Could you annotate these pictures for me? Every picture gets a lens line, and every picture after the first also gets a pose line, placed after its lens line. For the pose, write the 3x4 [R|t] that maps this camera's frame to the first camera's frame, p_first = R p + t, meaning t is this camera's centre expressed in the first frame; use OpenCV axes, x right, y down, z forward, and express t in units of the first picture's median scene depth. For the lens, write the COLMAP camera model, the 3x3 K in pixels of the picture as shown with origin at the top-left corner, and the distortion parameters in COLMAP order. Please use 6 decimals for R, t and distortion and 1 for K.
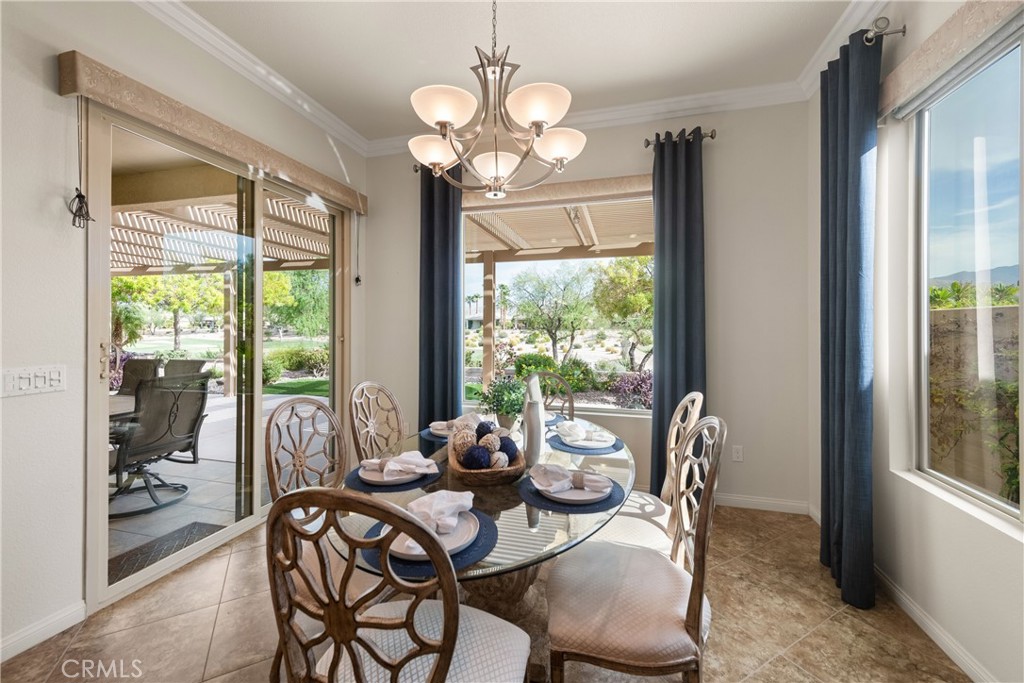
lens RADIAL K [[408.7, 0, 521.0], [0, 408.7, 328.3], [0, 0, 1]] dist [0.008860, 0.000193]
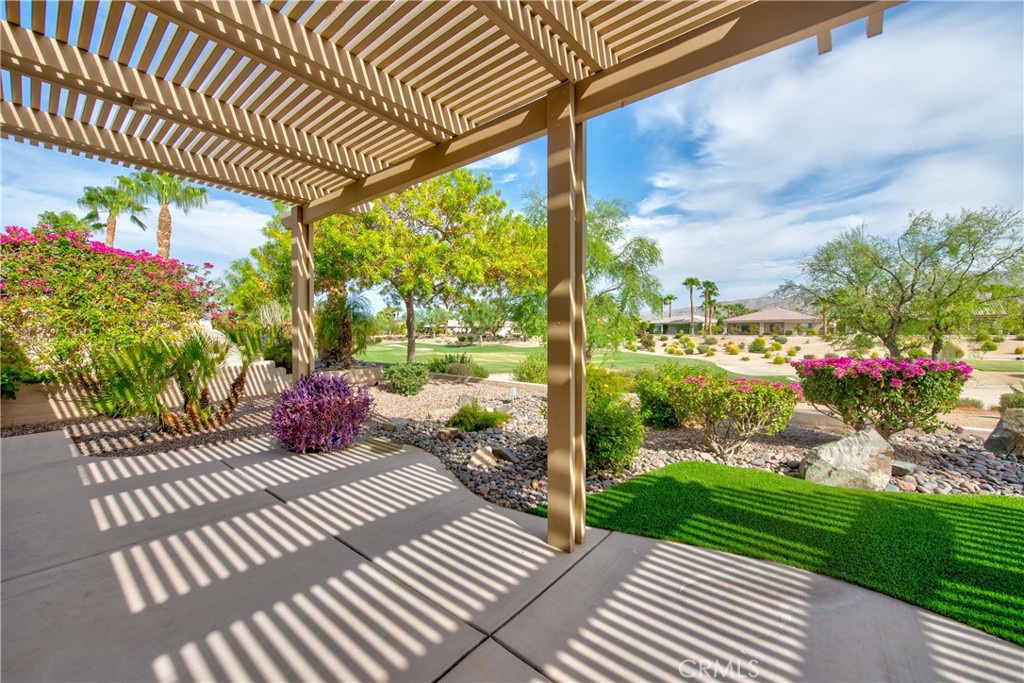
lens RADIAL K [[408.7, 0, 513.6], [0, 408.7, 336.1], [0, 0, 1]] dist [0.008860, 0.000193]
pose [[0.905093, -0.001043, -0.425212, -0.278312], [0.003226, 0.999985, 0.004415, 0.006445], [0.425201, -0.005367, 0.905083, 0.325300]]
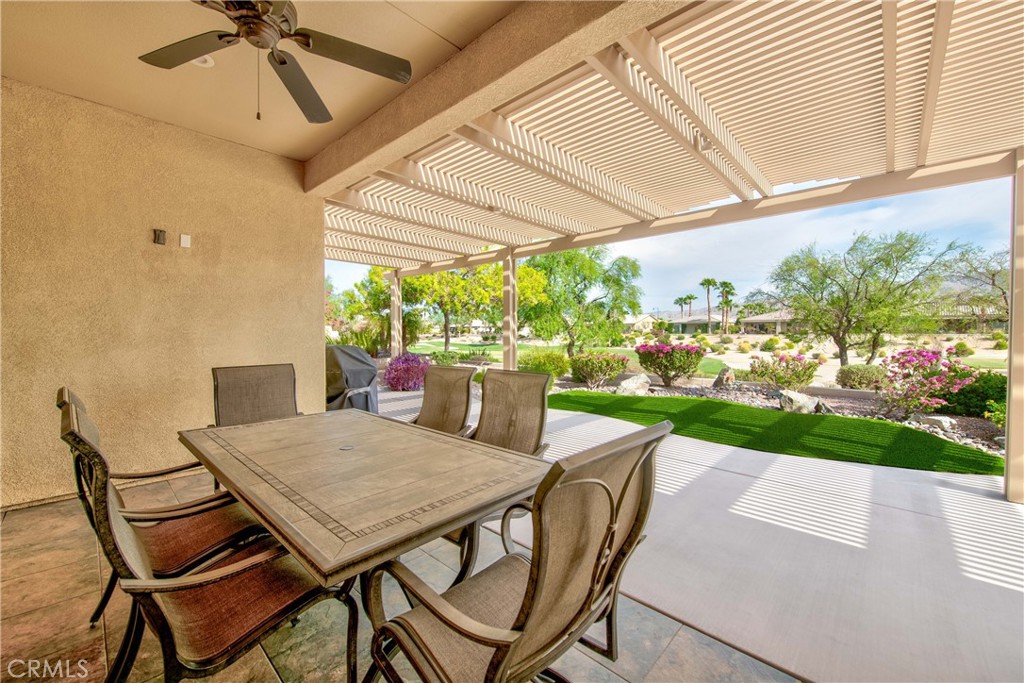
lens RADIAL K [[408.7, 0, 515.0], [0, 408.7, 340.0], [0, 0, 1]] dist [0.008860, 0.000193]
pose [[0.879961, 0.003751, -0.475031, -0.137443], [0.003926, 0.999877, 0.015168, 0.006499], [0.475029, -0.015212, 0.879838, 0.125753]]
